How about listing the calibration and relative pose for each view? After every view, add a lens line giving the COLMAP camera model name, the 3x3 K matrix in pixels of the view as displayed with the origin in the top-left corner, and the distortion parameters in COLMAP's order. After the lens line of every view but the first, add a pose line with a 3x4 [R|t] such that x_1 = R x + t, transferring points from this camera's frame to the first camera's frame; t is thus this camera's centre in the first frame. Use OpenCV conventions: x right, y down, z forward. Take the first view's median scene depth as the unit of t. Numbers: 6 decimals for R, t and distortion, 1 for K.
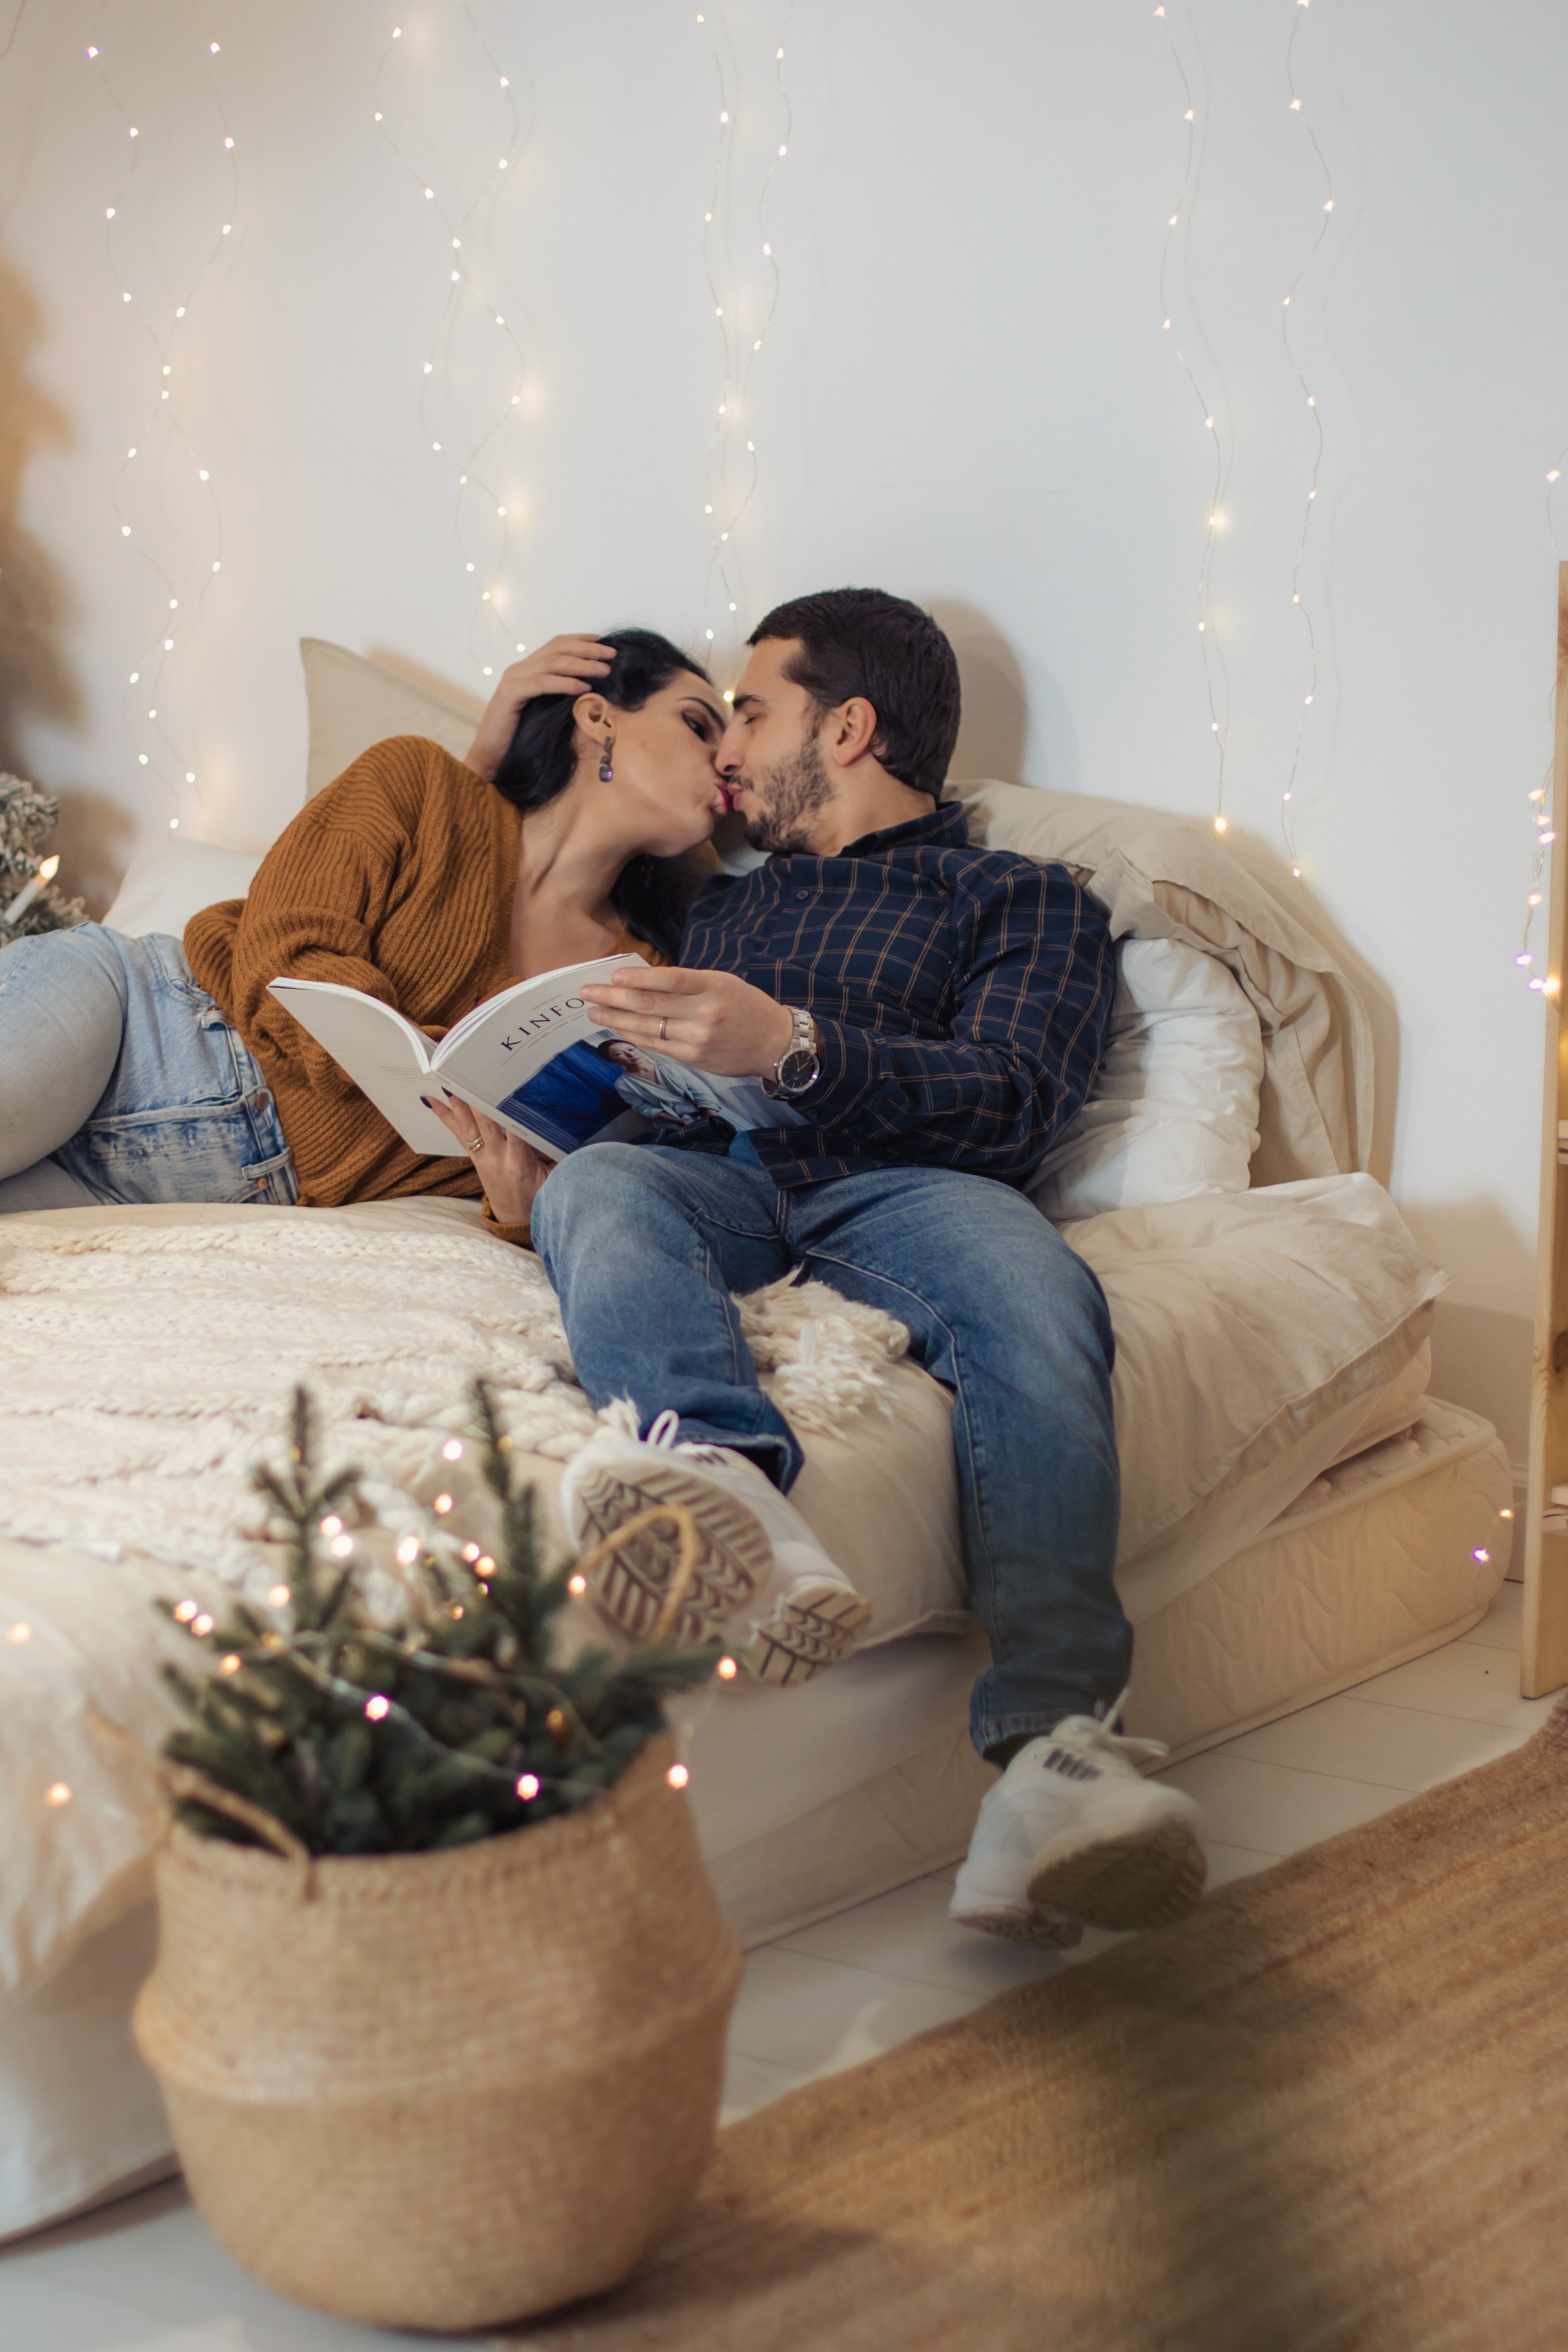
lens RADIAL K [[5393.6, 0, 730.3], [0, 5393.6, 1159.2], [0, 0, 1]] dist [-0.070622, 0.000000]
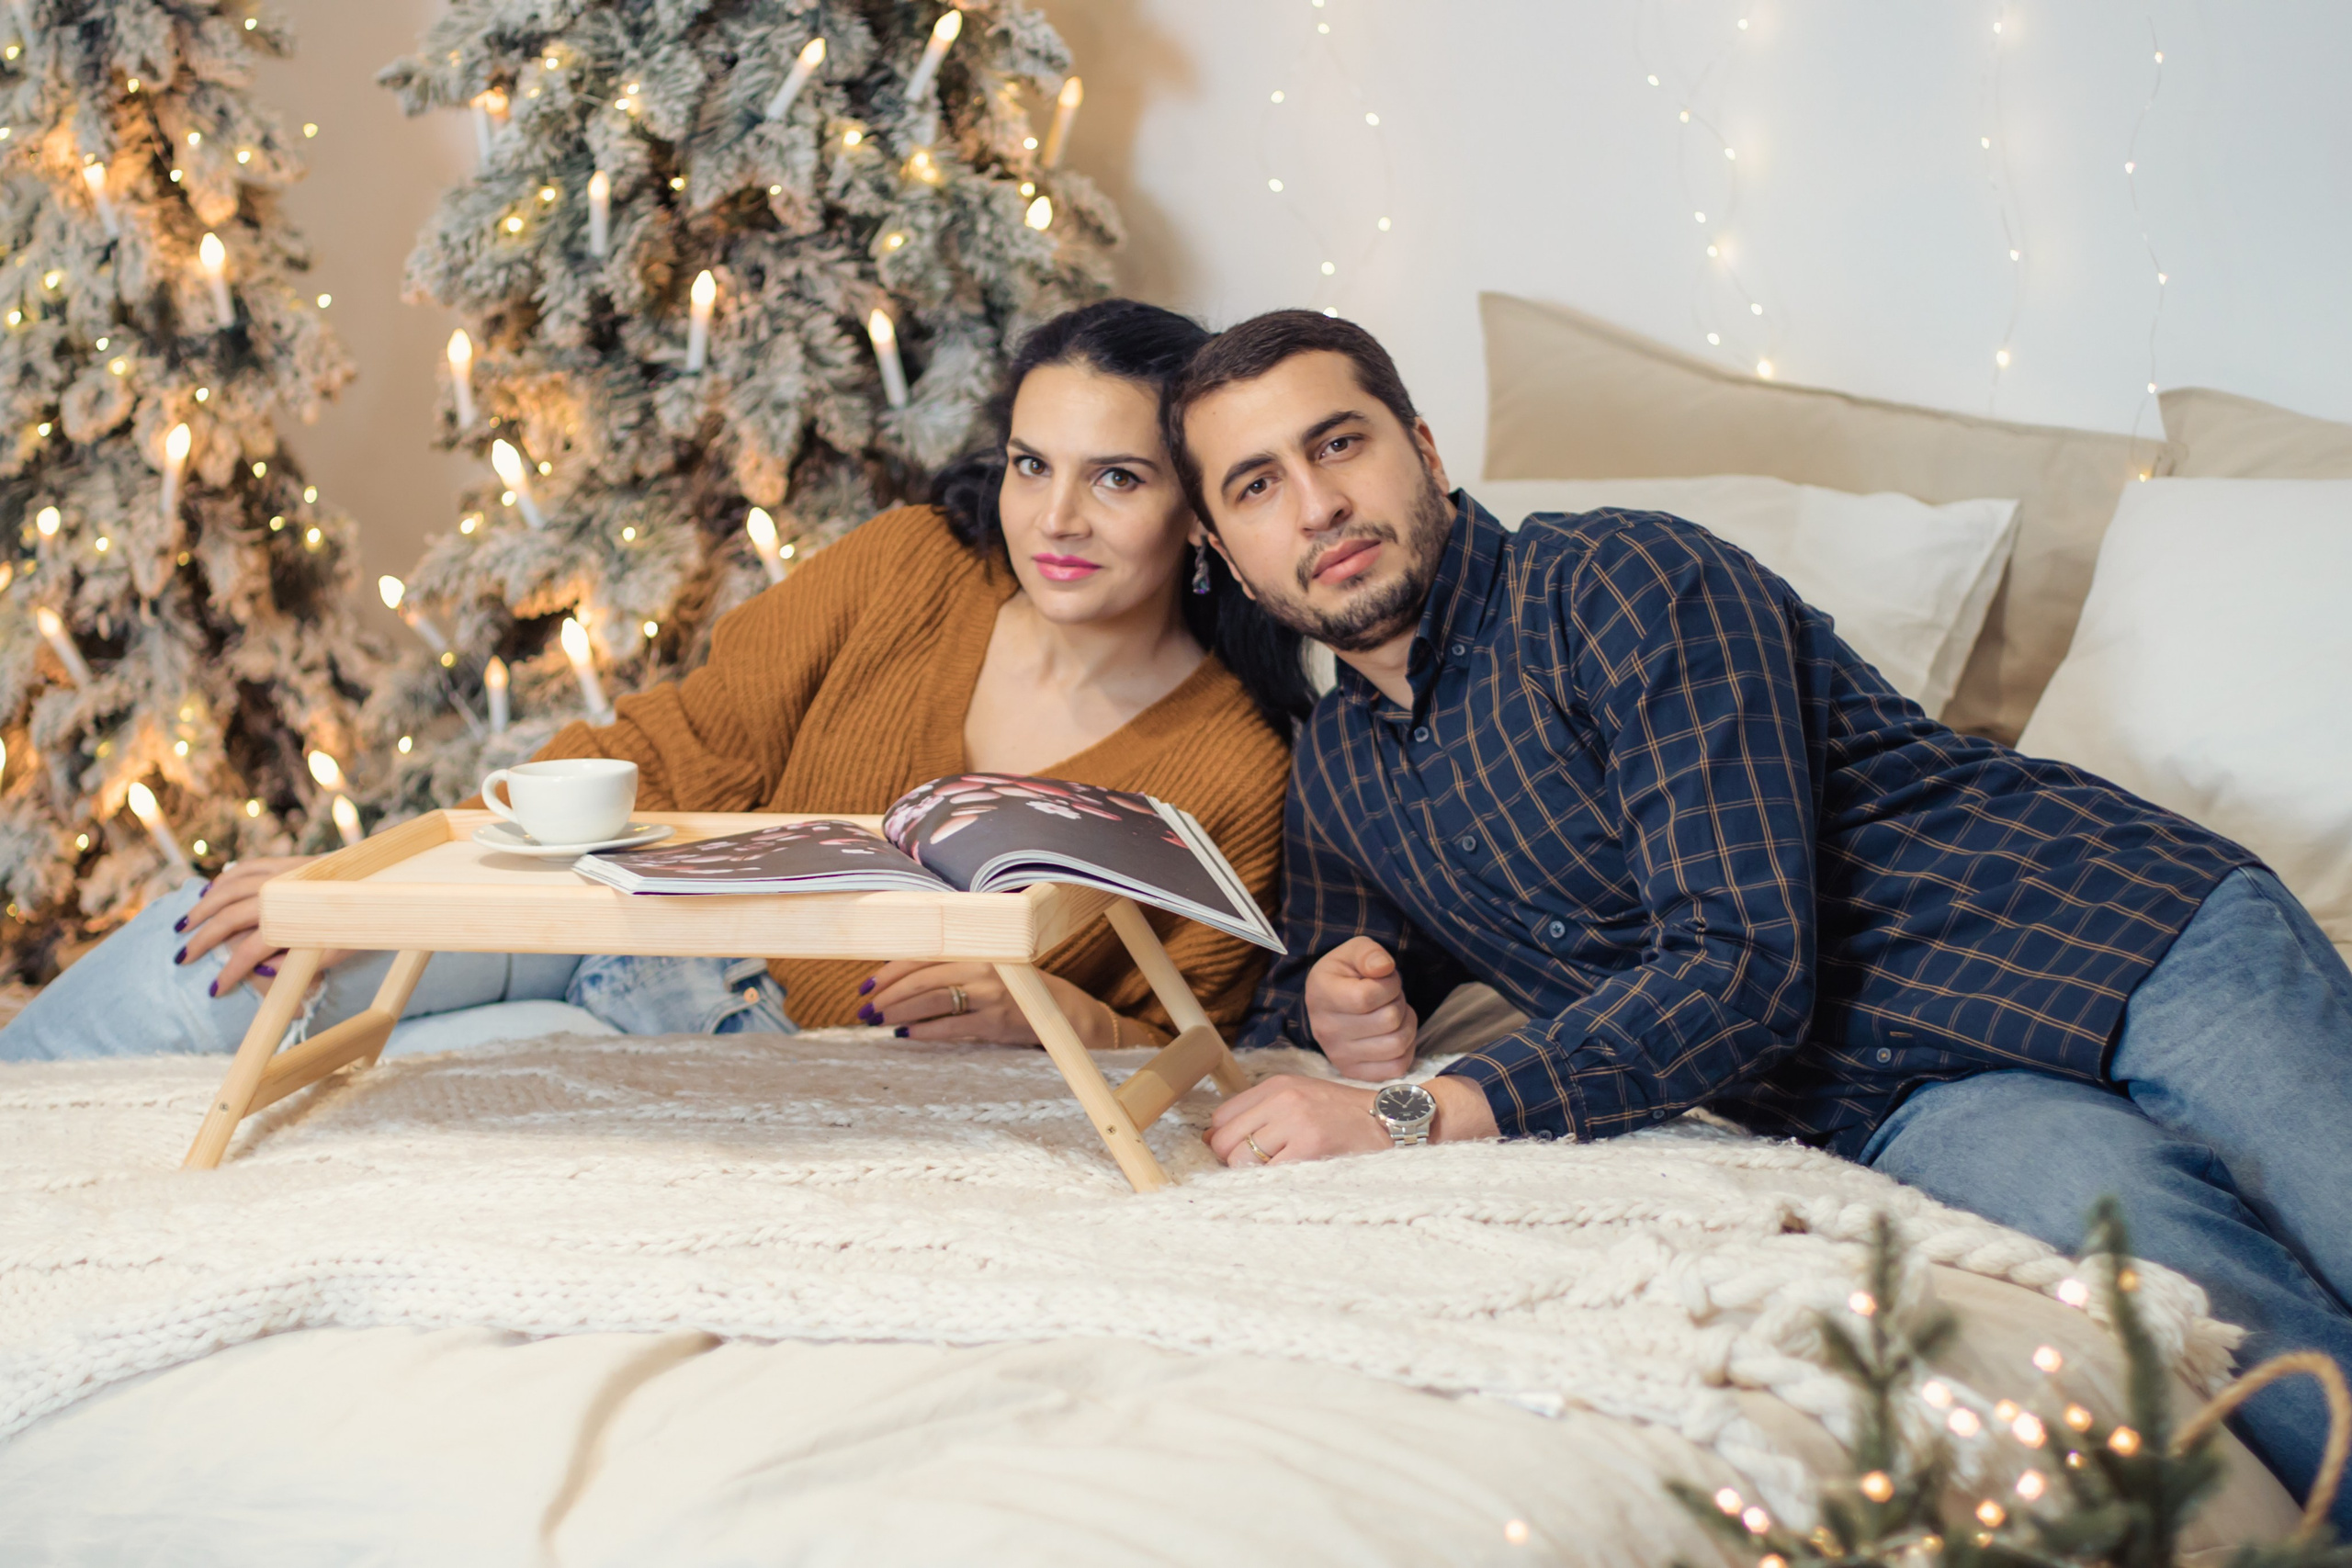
lens RADIAL K [[5393.1, 0, 1169.6], [0, 5393.1, 792.0], [0, 0, 1]] dist [-0.070622, 0.000000]
pose [[0.998150, -0.008763, -0.060165, -0.101969], [0.007678, 0.999804, -0.018244, -0.003094], [0.060314, 0.017748, 0.998022, 0.167343]]
